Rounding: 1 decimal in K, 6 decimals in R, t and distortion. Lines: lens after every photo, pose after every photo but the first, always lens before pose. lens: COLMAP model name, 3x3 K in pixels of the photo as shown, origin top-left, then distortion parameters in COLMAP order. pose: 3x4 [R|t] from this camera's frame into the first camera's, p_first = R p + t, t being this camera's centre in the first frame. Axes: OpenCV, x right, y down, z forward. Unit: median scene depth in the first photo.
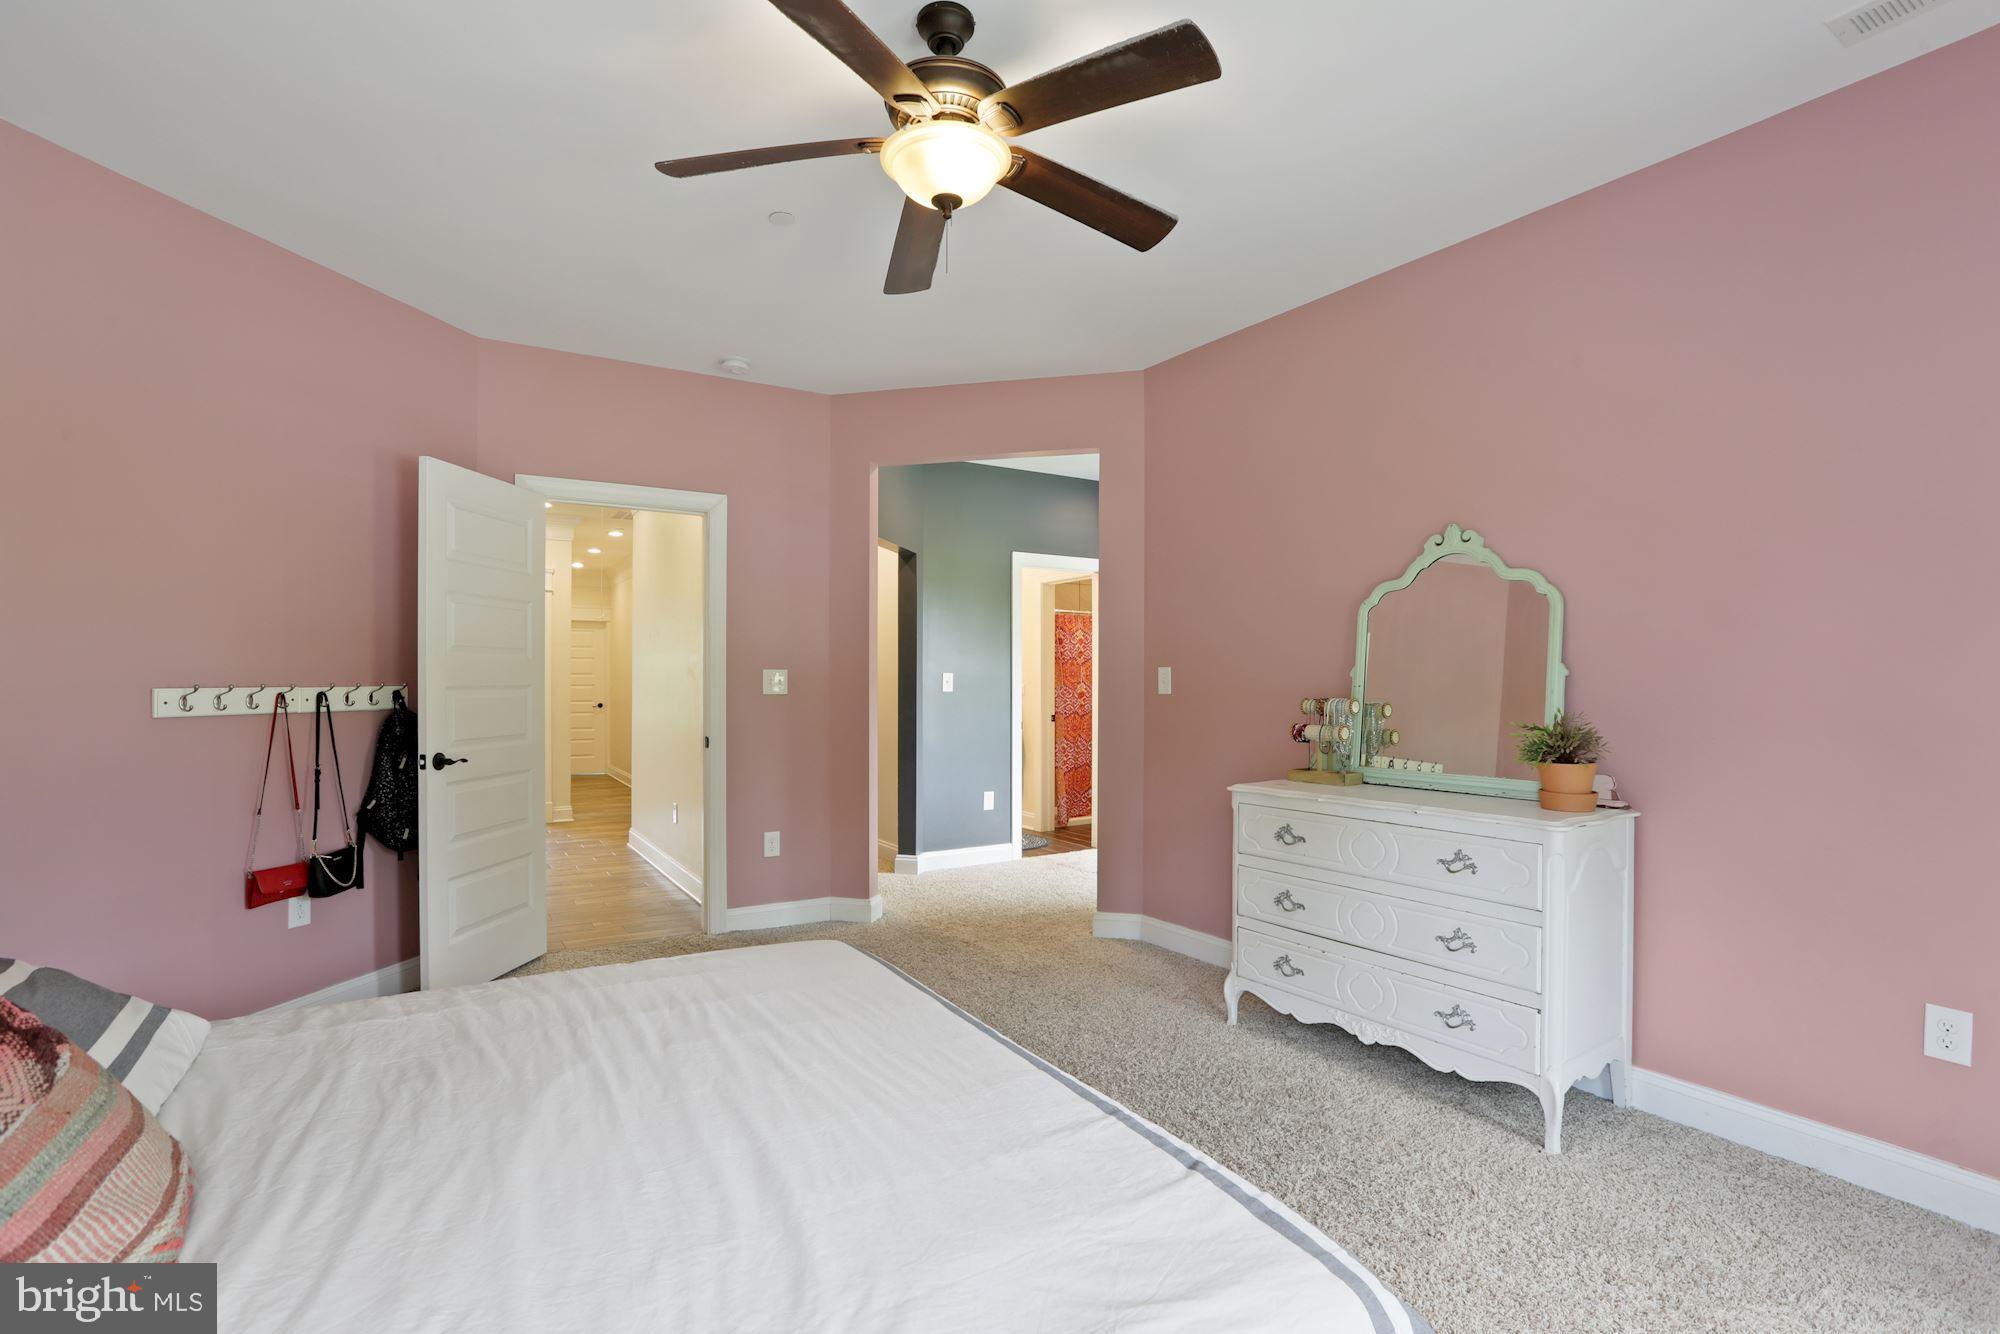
lens RADIAL K [[933.6, 0, 1000.0], [0, 933.6, 667.0], [0, 0, 1]] dist [-0.058437, -0.000031]
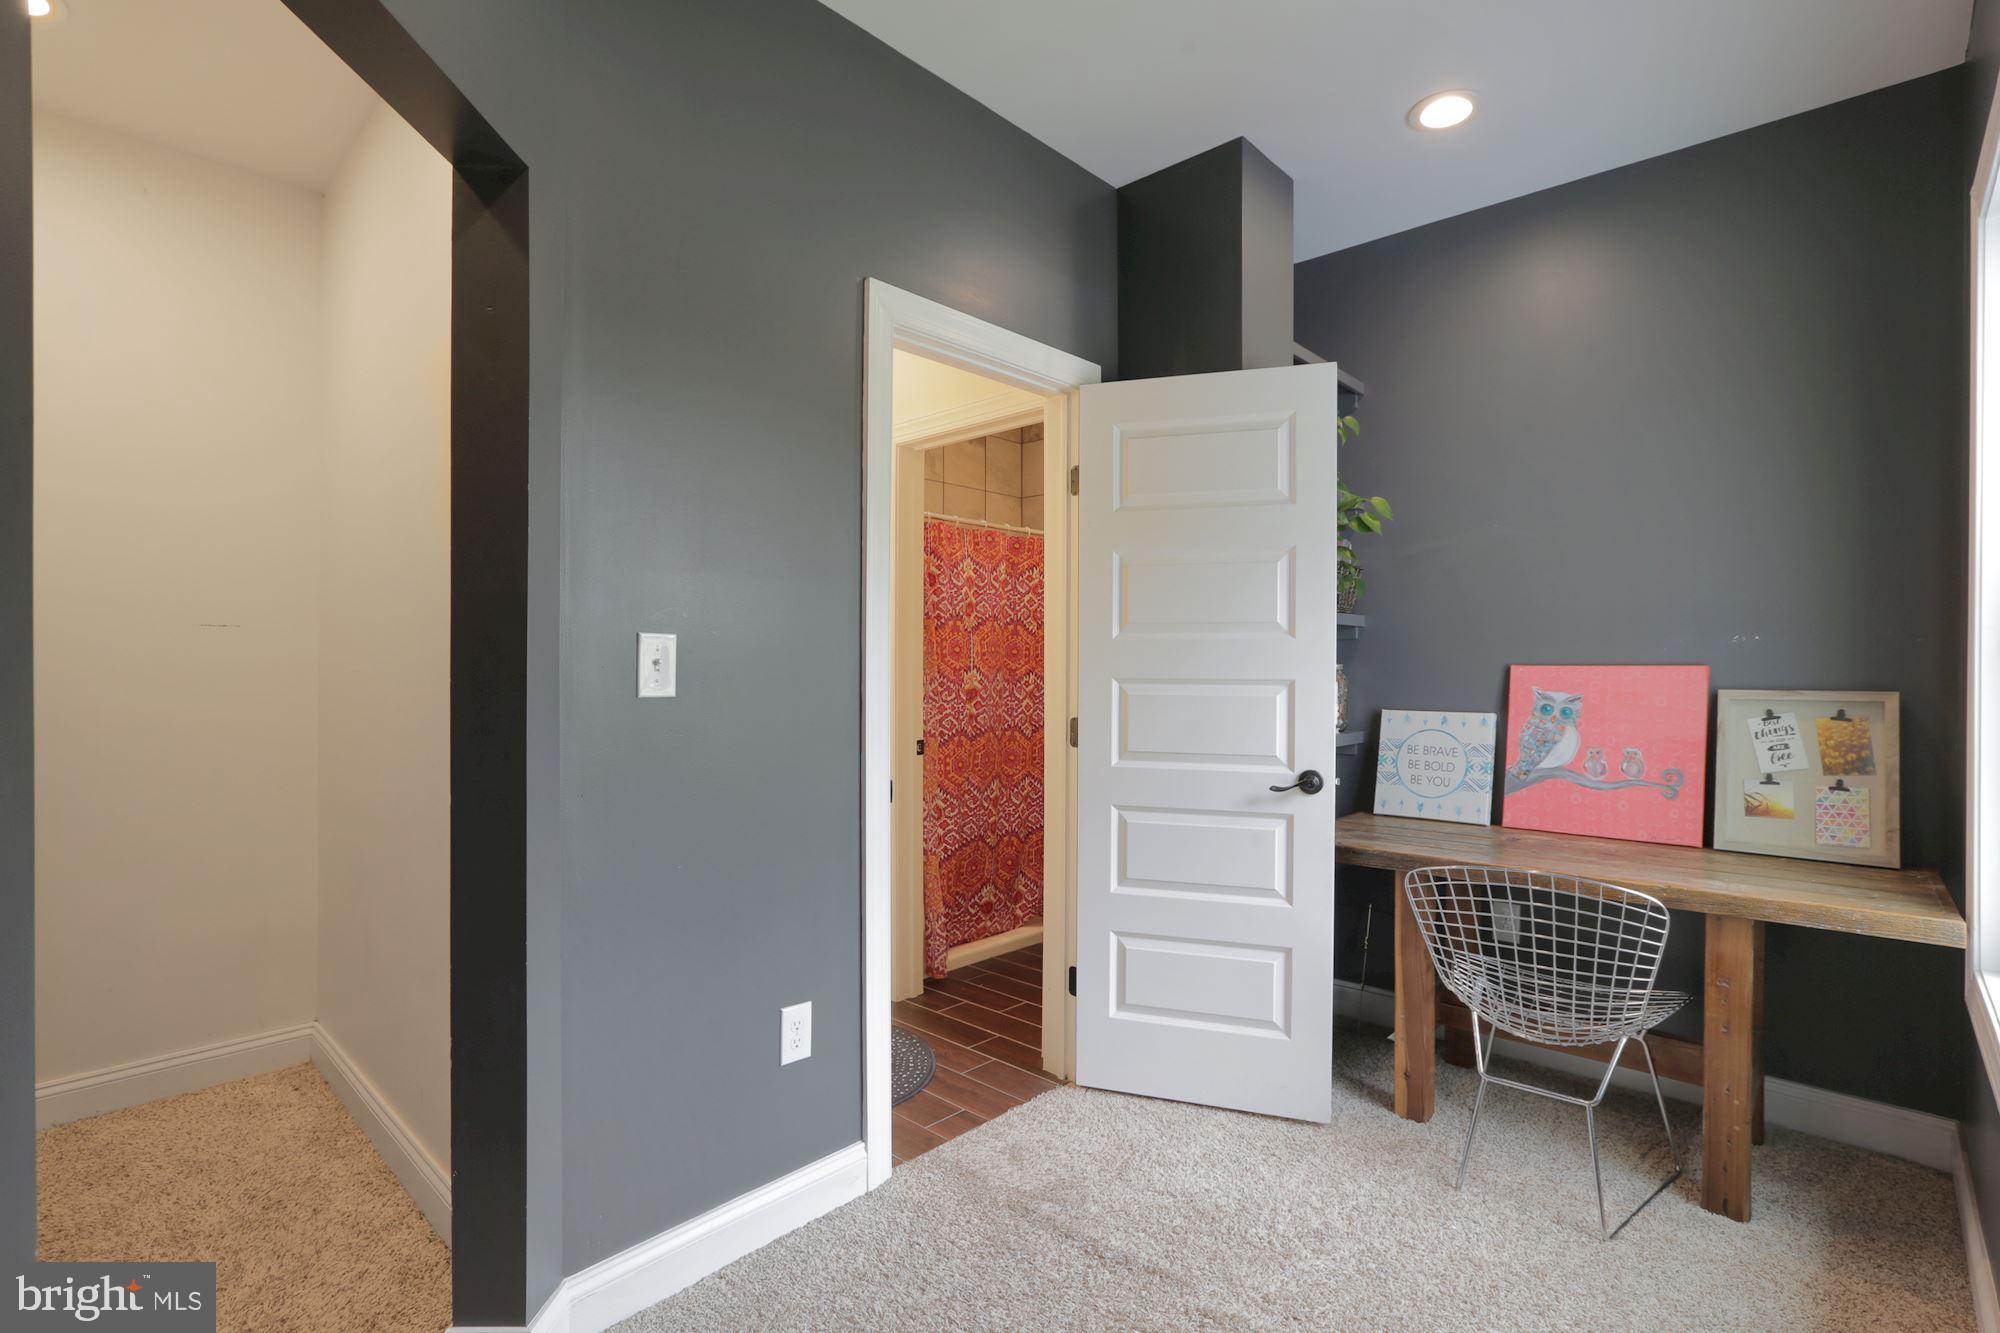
lens RADIAL K [[933.6, 0, 1000.0], [0, 933.6, 666.5], [0, 0, 1]] dist [-0.058437, -0.000031]
pose [[0.967655, -0.000681, 0.252274, -0.021461], [-0.002086, 0.999941, 0.010699, 0.011656], [-0.252267, -0.010879, 0.967597, 0.595950]]
